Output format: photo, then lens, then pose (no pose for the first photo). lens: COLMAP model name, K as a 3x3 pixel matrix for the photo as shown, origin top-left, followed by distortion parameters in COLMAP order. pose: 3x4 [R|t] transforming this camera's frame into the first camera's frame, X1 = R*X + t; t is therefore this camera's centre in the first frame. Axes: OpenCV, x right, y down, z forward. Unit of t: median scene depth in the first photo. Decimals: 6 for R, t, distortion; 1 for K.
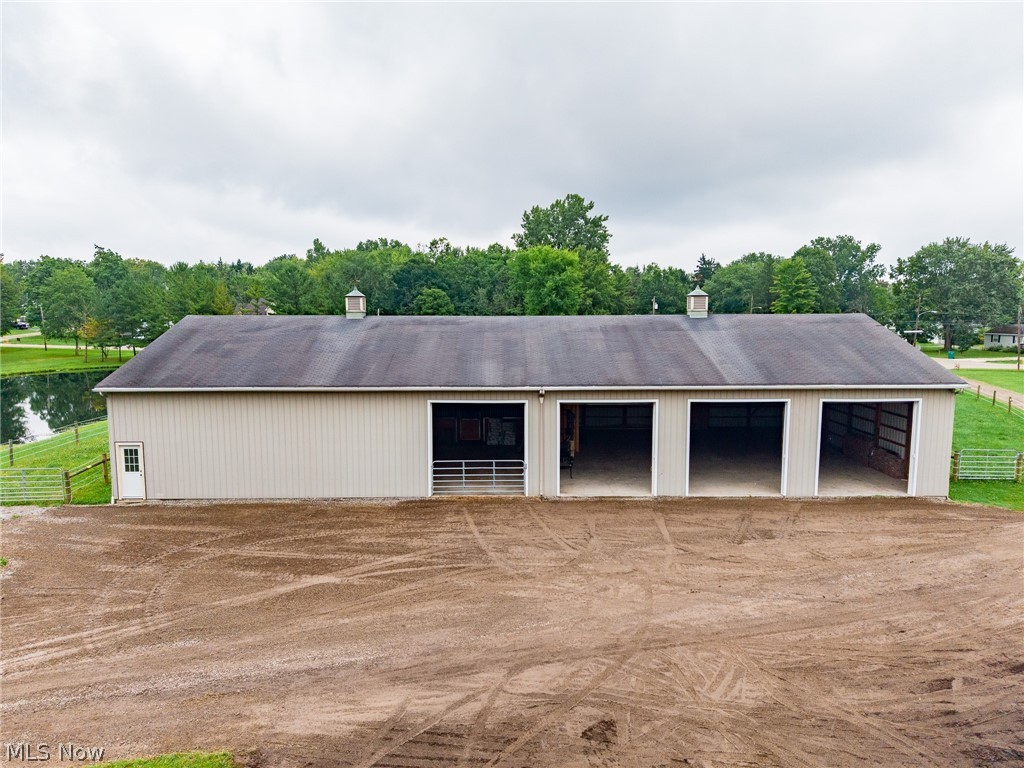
lens RADIAL K [[684.1, 0, 494.4], [0, 684.1, 387.8], [0, 0, 1]] dist [0.023040, -0.026503]
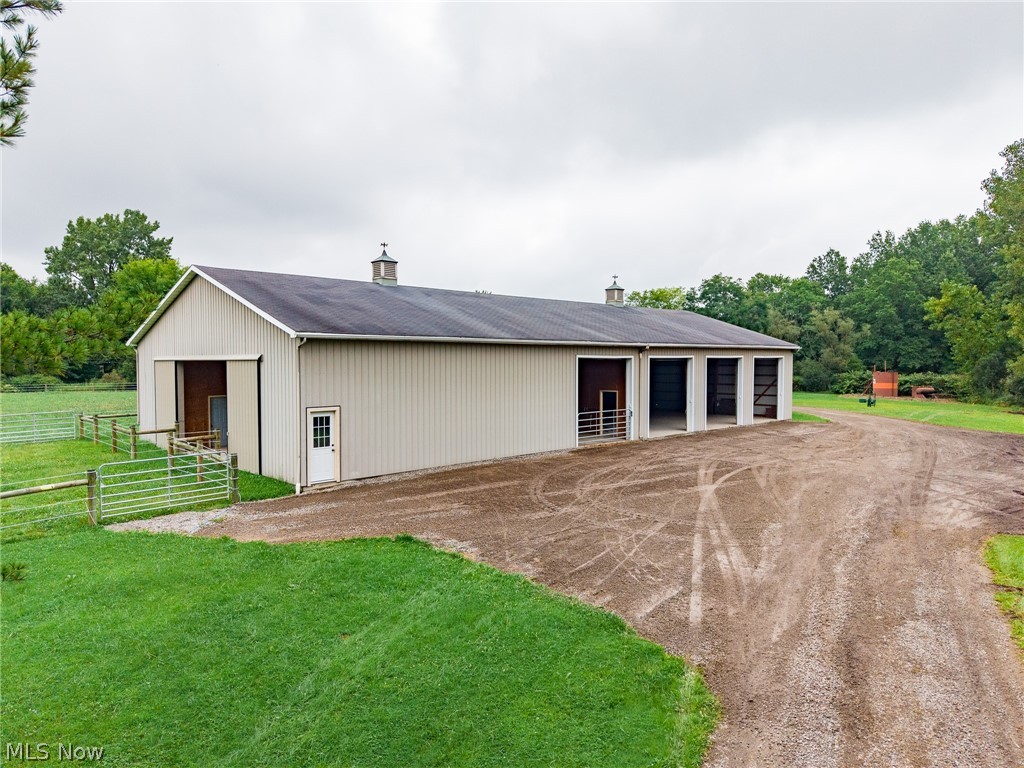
lens RADIAL K [[684.1, 0, 516.2], [0, 684.1, 393.6], [0, 0, 1]] dist [0.023040, -0.026503]
pose [[0.712760, -0.030727, 0.700734, -0.177722], [0.077140, 0.996414, -0.034772, 0.020907], [-0.697153, 0.078839, 0.712574, 0.060485]]
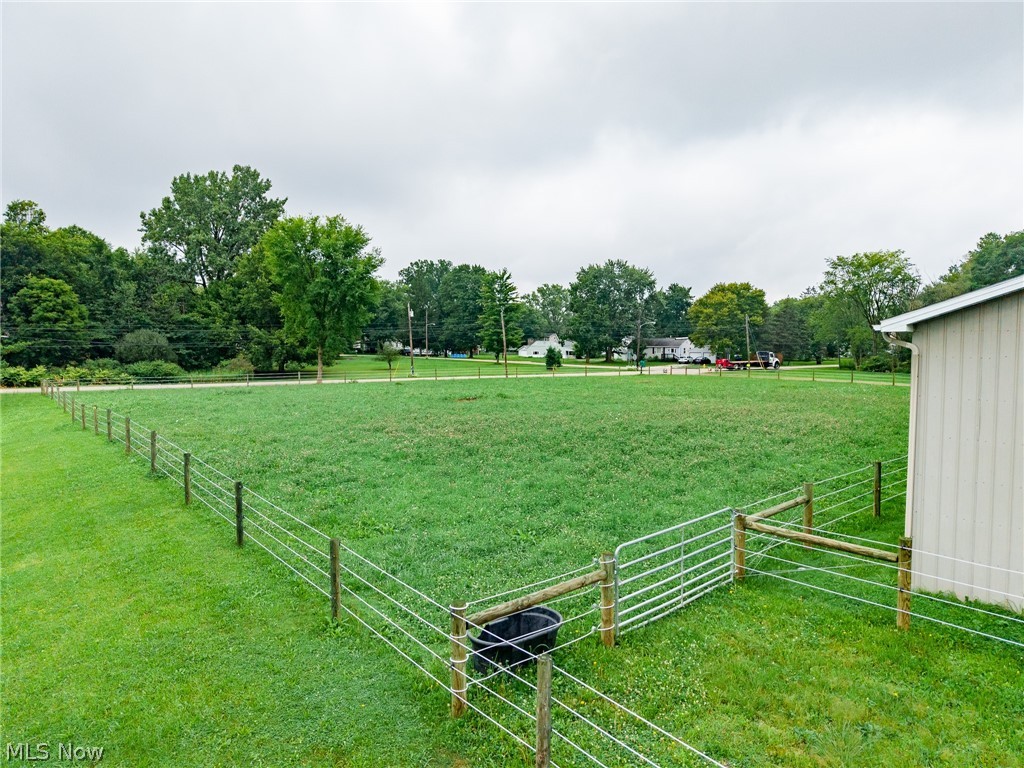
lens RADIAL K [[684.1, 0, 511.8], [0, 684.1, 386.1], [0, 0, 1]] dist [0.023040, -0.026503]
pose [[0.744476, -0.046247, 0.666045, -0.197803], [0.076828, 0.996905, -0.016655, -0.010090], [-0.663214, 0.063570, 0.745725, 0.297720]]
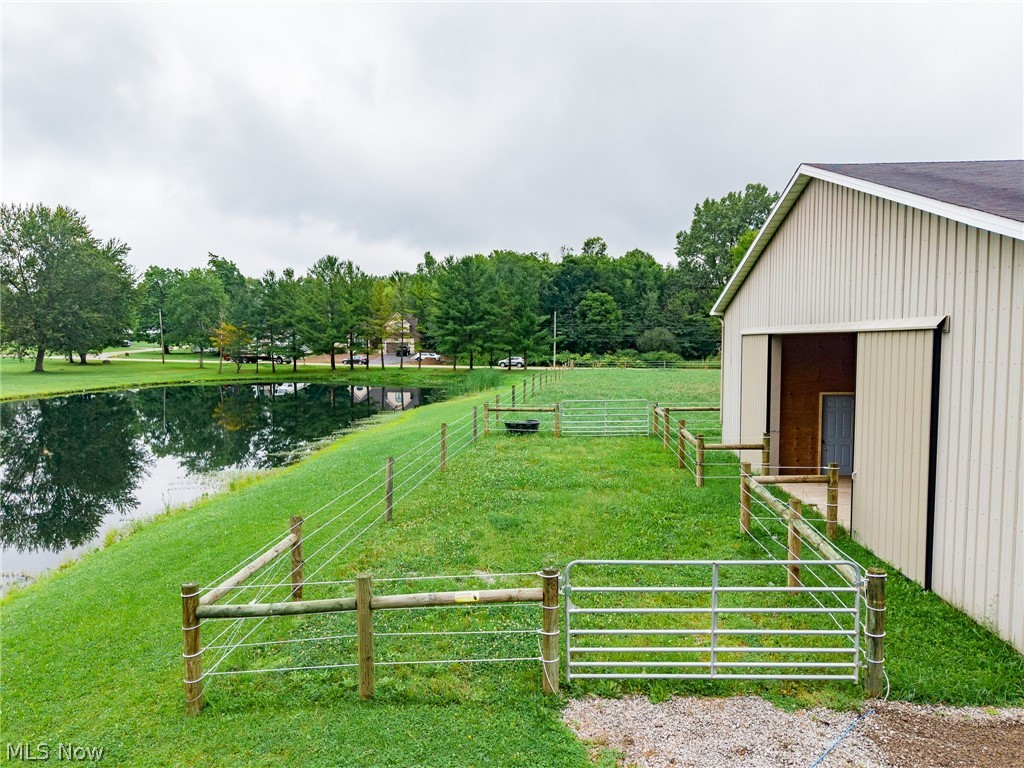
lens RADIAL K [[684.1, 0, 507.2], [0, 684.1, 379.3], [0, 0, 1]] dist [0.023040, -0.026503]
pose [[0.997069, 0.003222, -0.076436, -0.141217], [-0.007429, 0.998469, -0.054818, 0.010756], [0.076142, 0.055226, 0.995566, 0.156680]]
